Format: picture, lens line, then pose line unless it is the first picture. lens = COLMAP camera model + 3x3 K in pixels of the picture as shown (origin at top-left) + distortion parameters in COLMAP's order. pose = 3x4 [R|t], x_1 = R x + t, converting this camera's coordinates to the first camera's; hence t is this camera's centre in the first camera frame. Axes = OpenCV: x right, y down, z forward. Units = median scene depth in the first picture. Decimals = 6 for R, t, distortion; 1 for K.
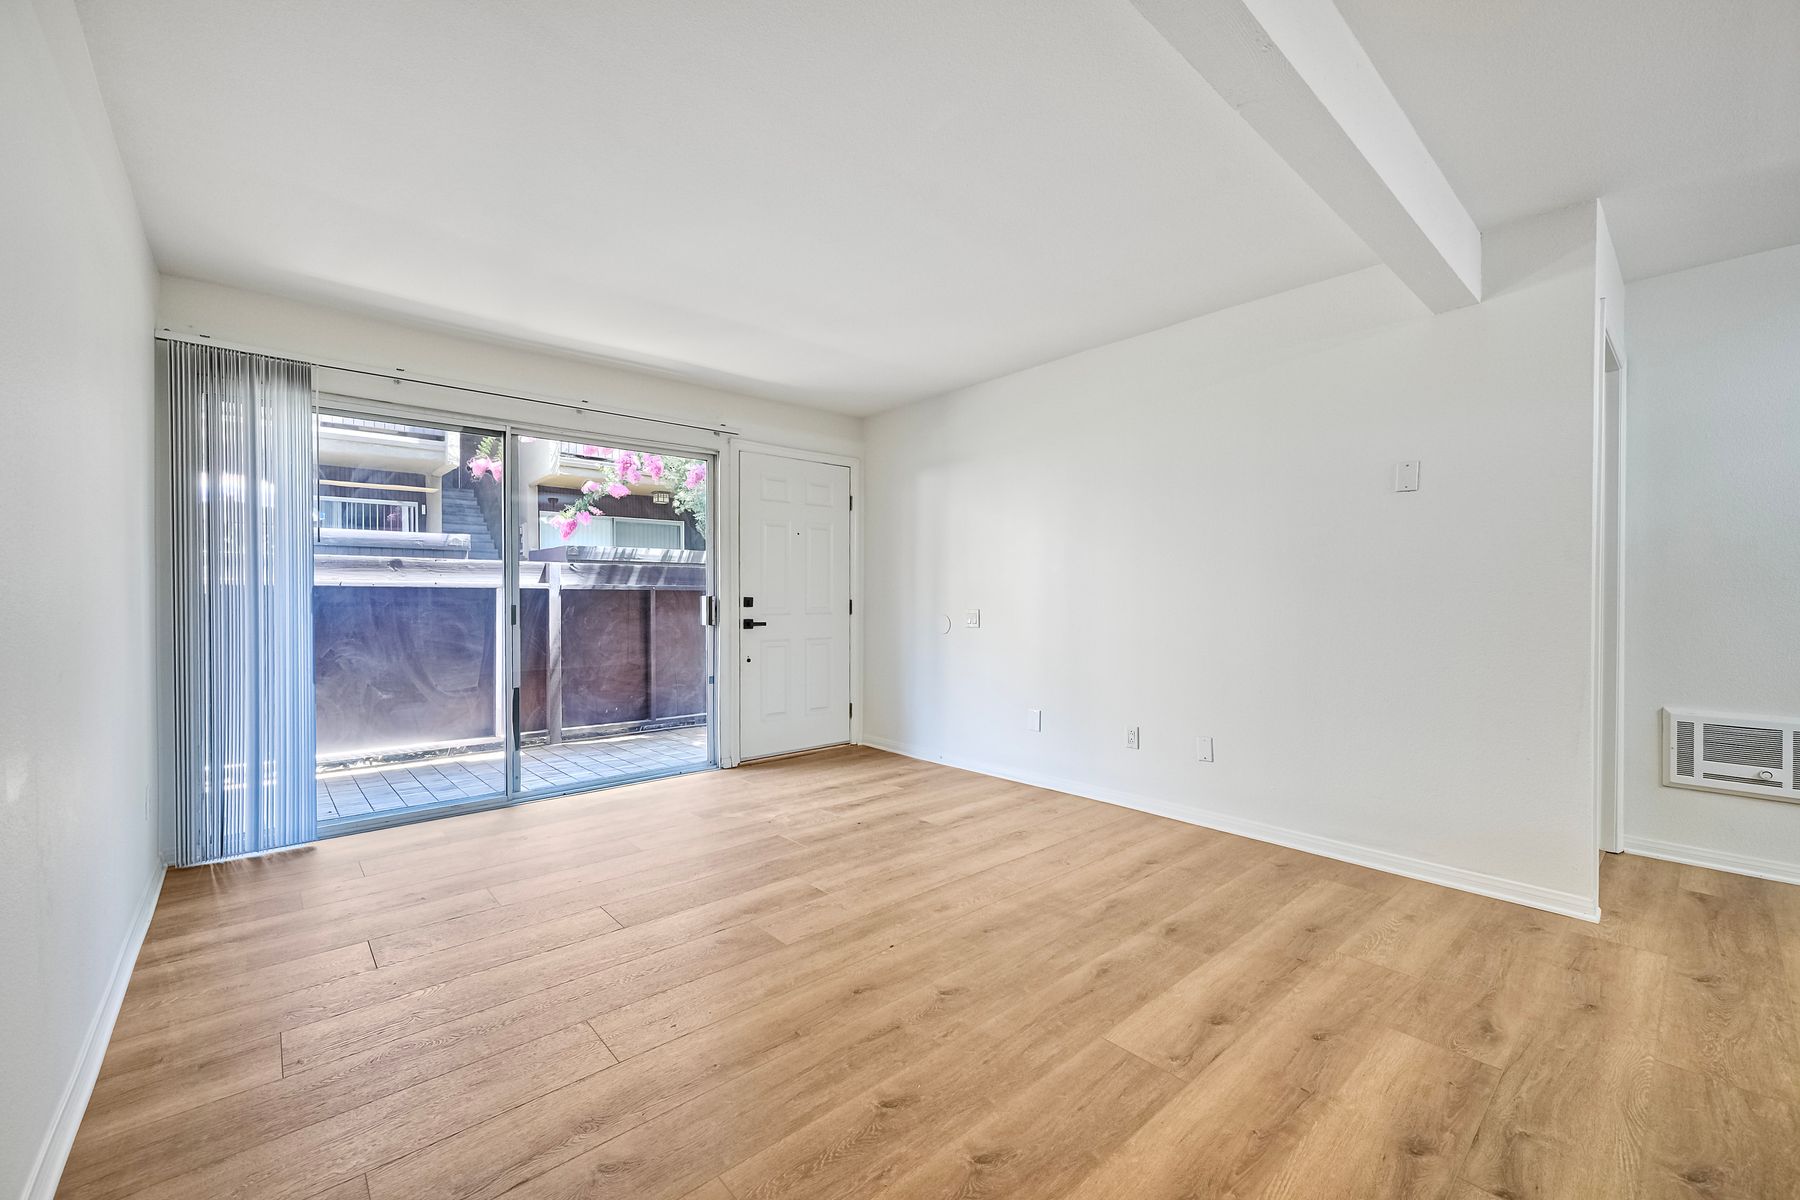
lens RADIAL K [[725.0, 0, 900.1], [0, 725.0, 604.5], [0, 0, 1]] dist [-0.001274, -0.000122]
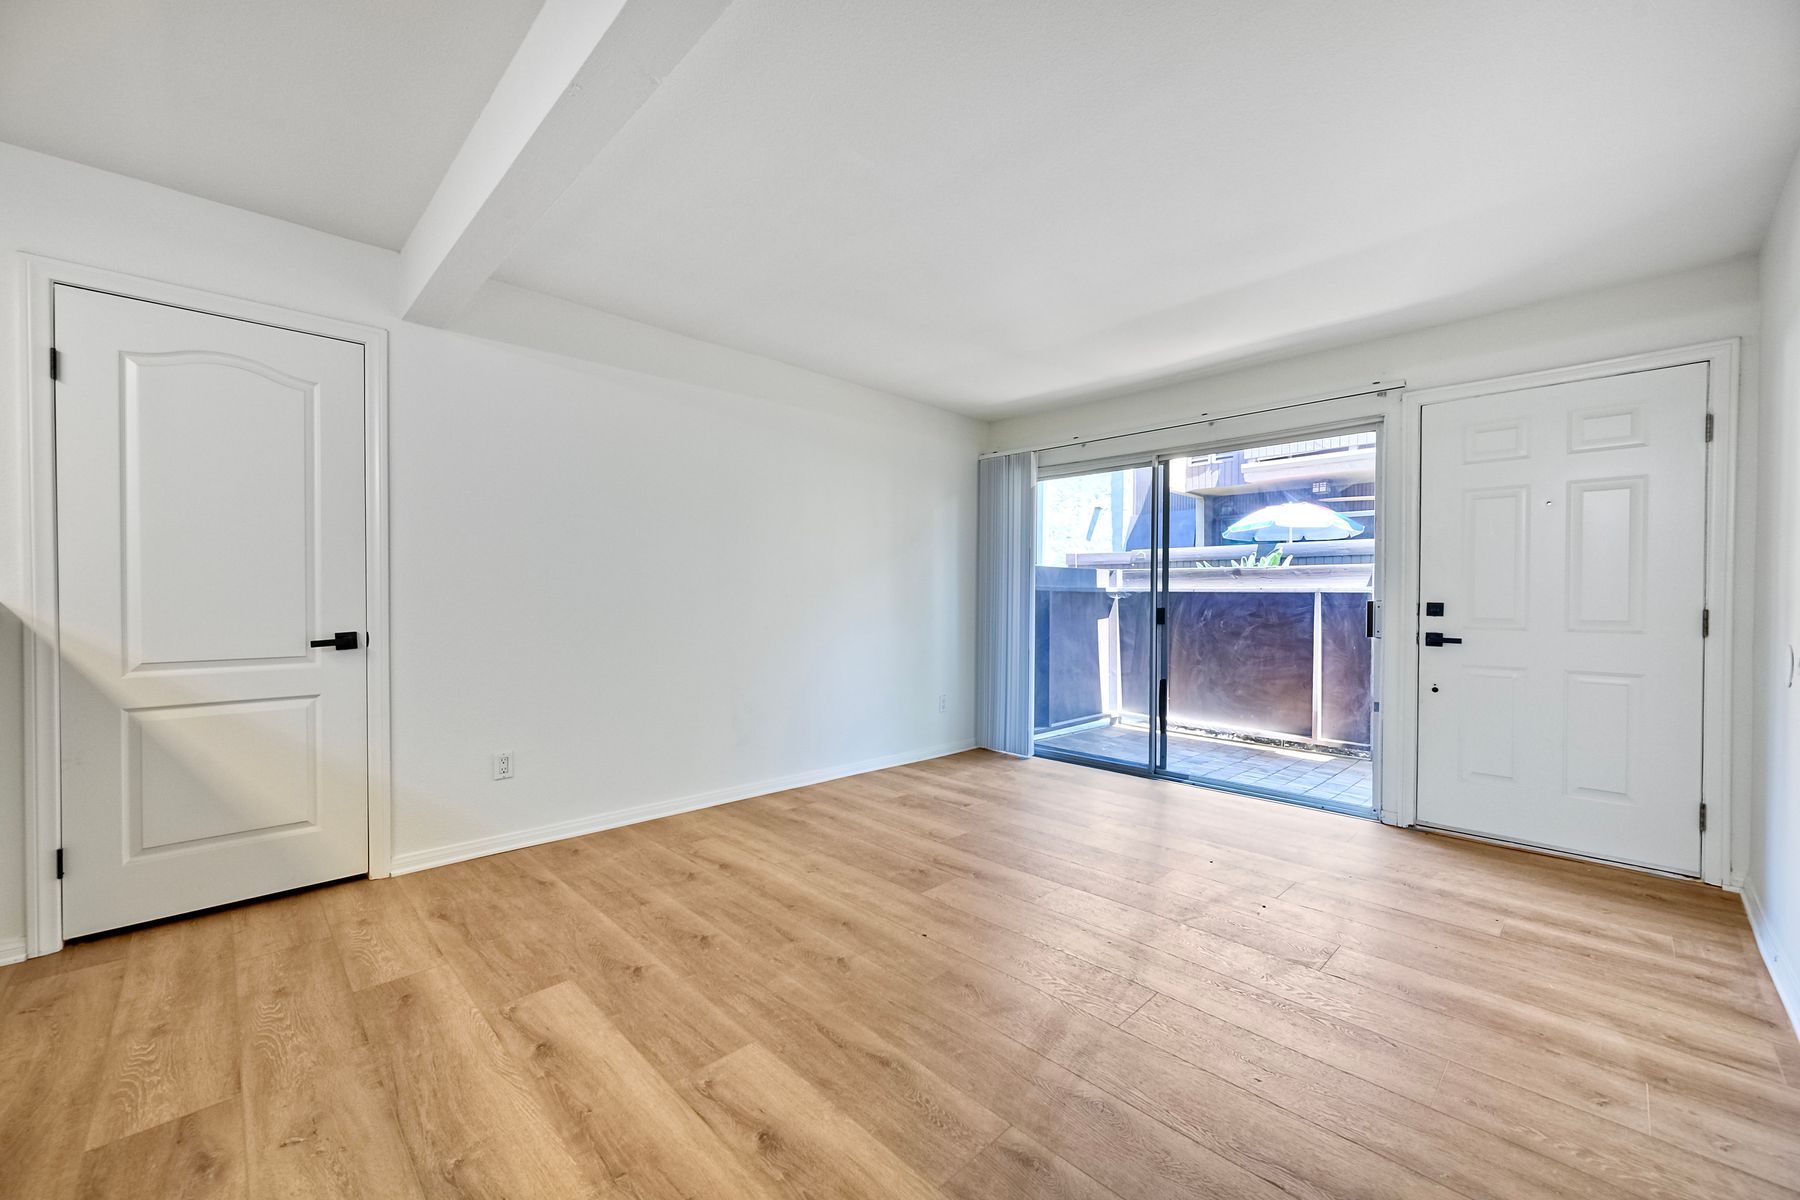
lens RADIAL K [[704.8, 0, 897.5], [0, 704.8, 604.3], [0, 0, 1]] dist [-0.001055, 0.000498]
pose [[0.045356, 0.008686, -0.998933, 0.715122], [-0.015731, 0.999844, 0.007979, -0.008546], [0.998847, 0.015352, 0.045486, 0.652686]]
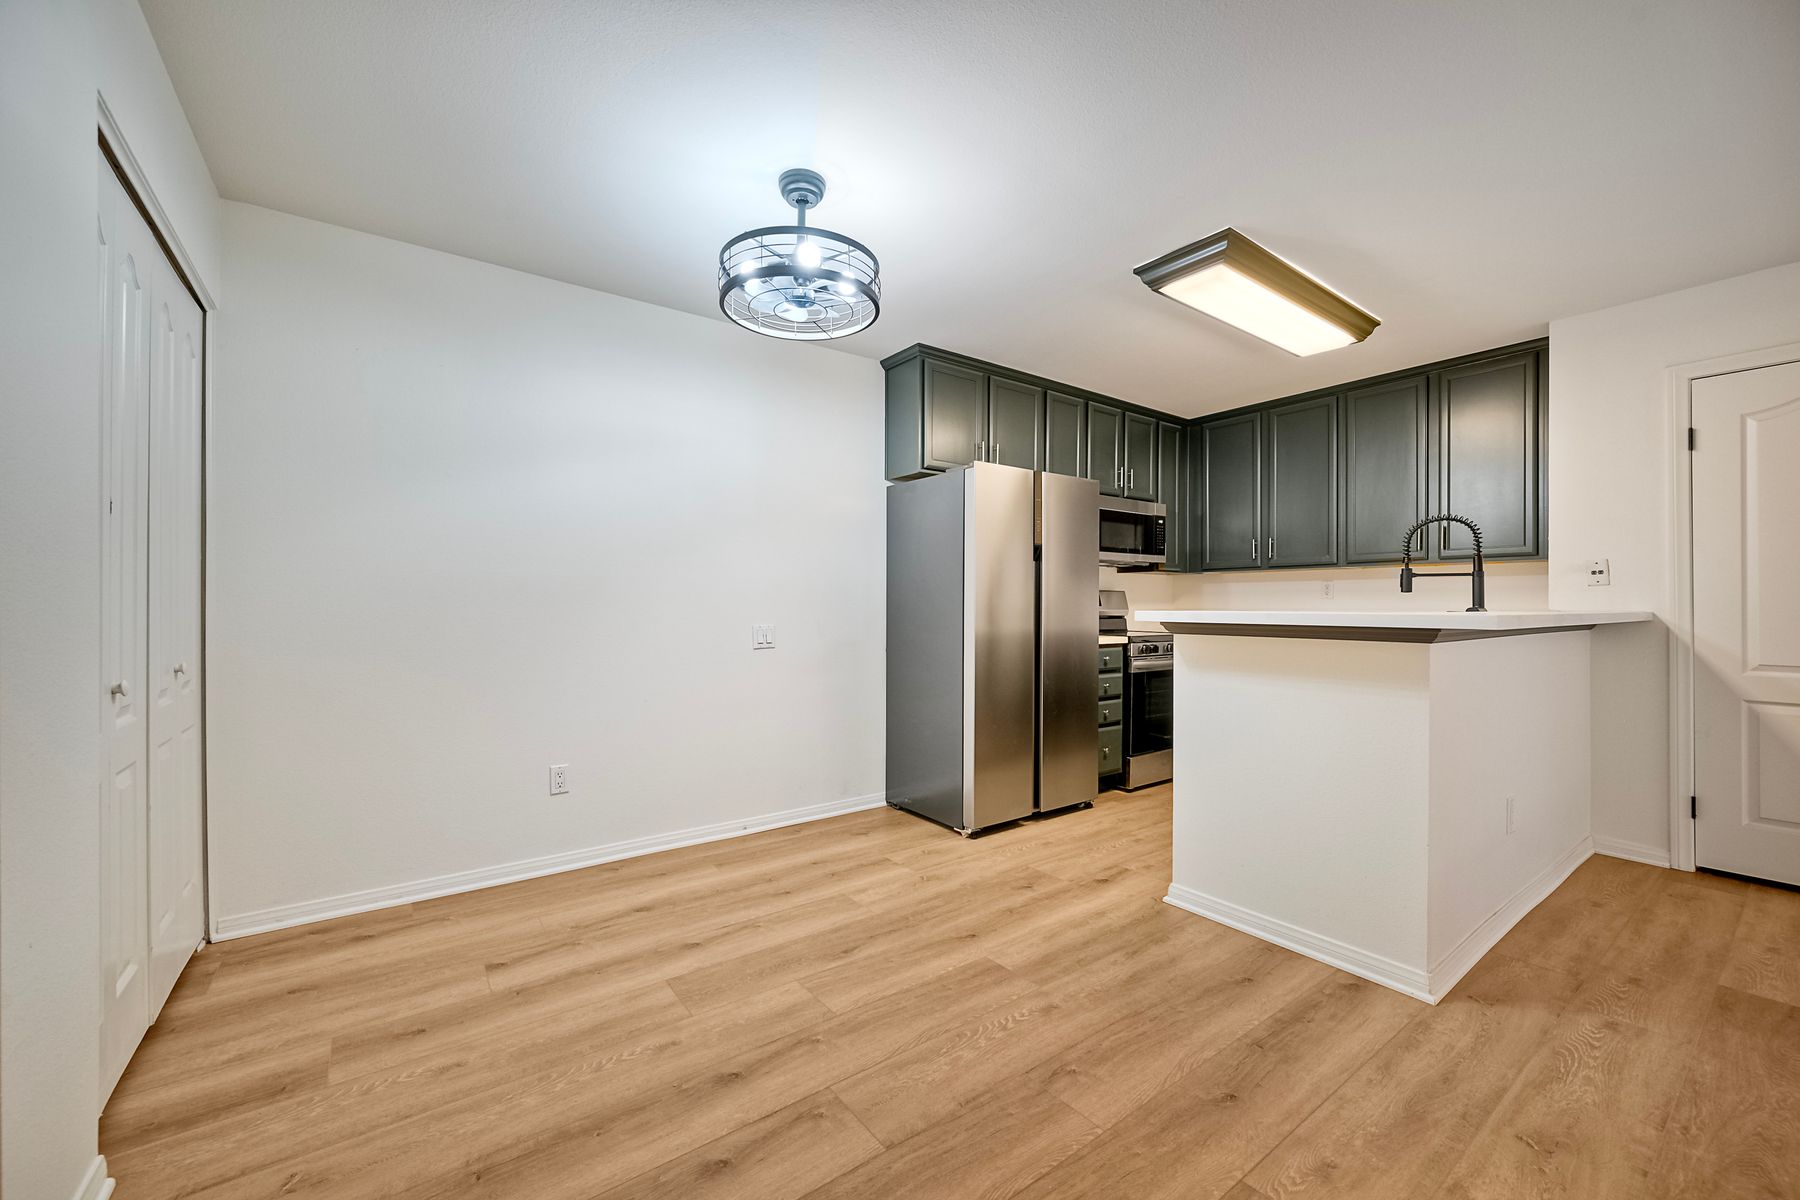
lens RADIAL K [[704.8, 0, 897.5], [0, 704.8, 604.3], [0, 0, 1]] dist [-0.001055, 0.000498]
pose [[-0.996002, -0.002392, 0.089295, 0.956156], [-0.001689, 0.999967, 0.007952, -0.010194], [-0.089311, 0.007770, -0.995973, 0.887359]]
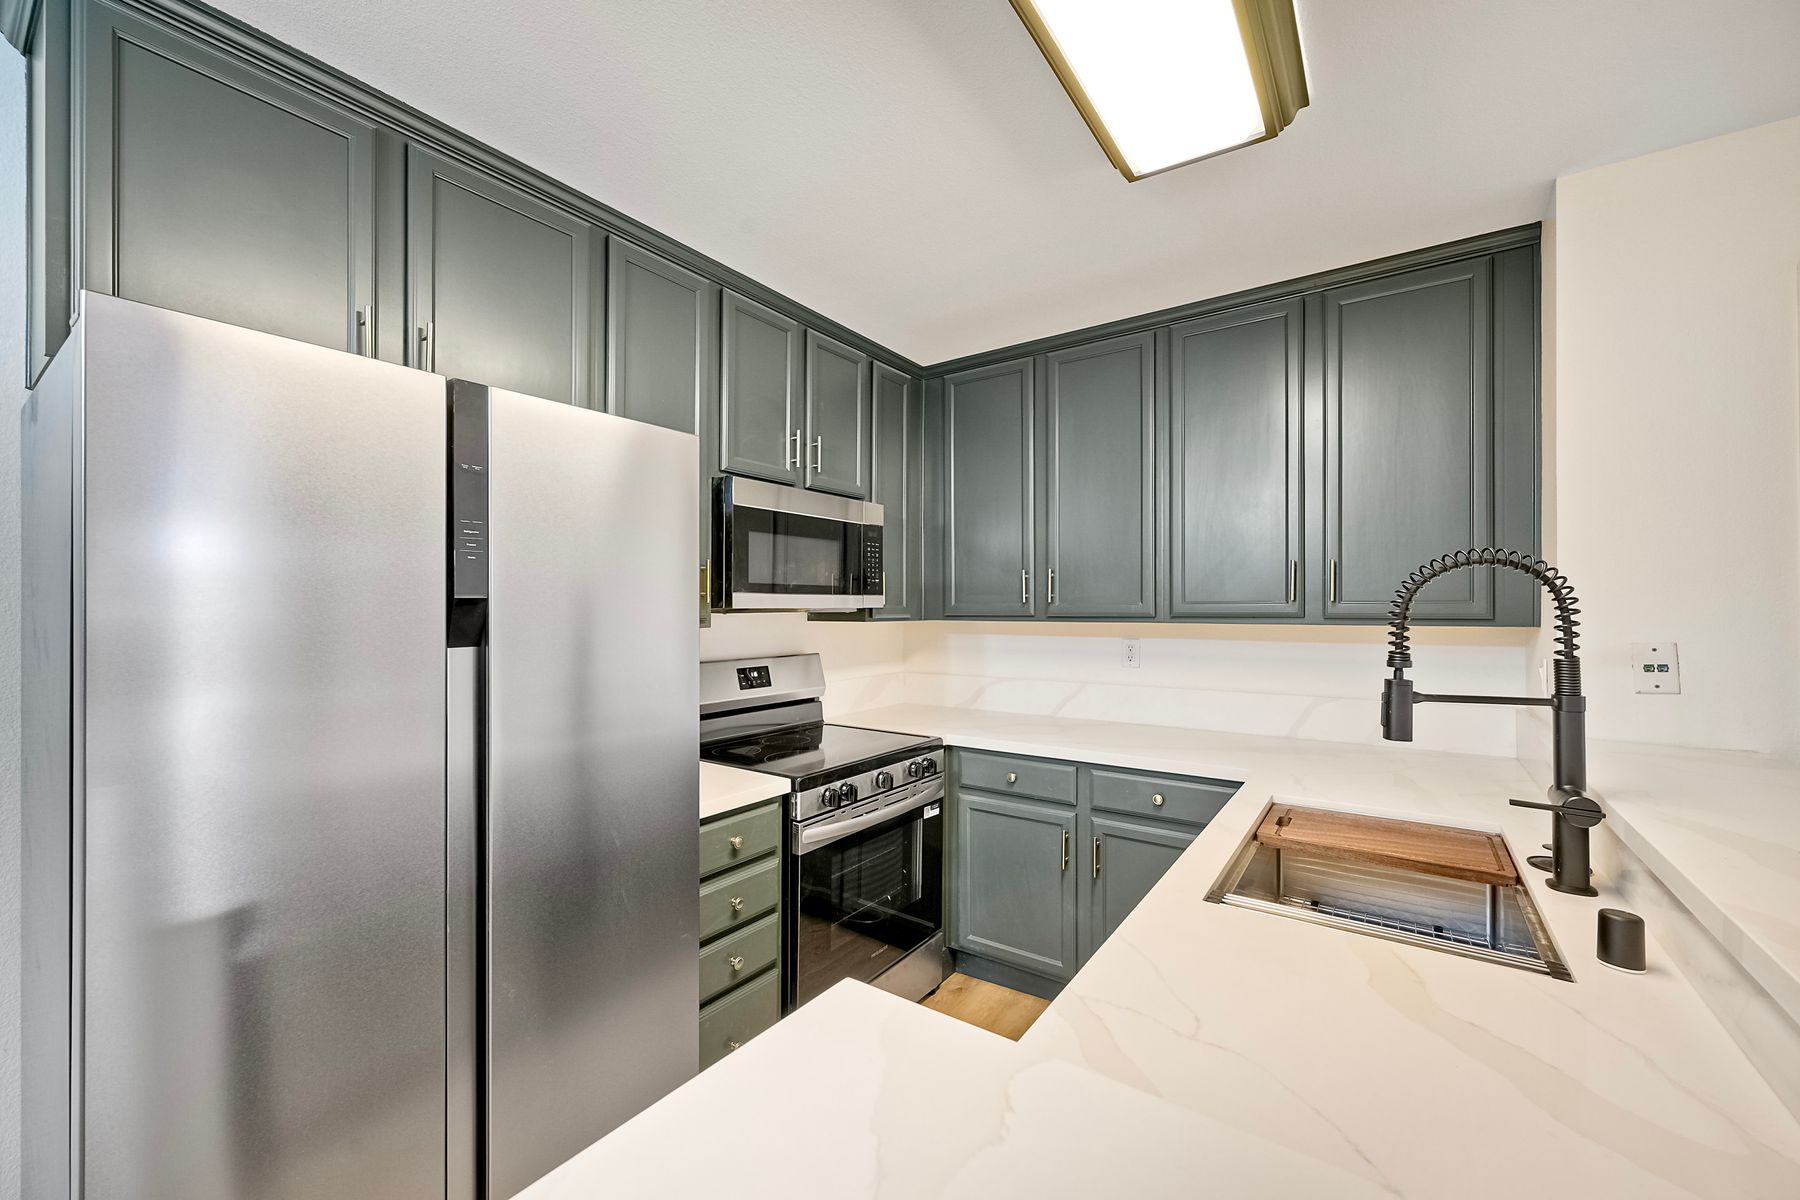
lens RADIAL K [[704.8, 0, 897.5], [0, 704.8, 604.3], [0, 0, 1]] dist [-0.001055, 0.000498]
pose [[-0.973647, 0.000731, -0.228059, 0.697121], [-0.000601, 0.999983, 0.005770, -0.097393], [0.228059, 0.005755, -0.973630, 0.167106]]
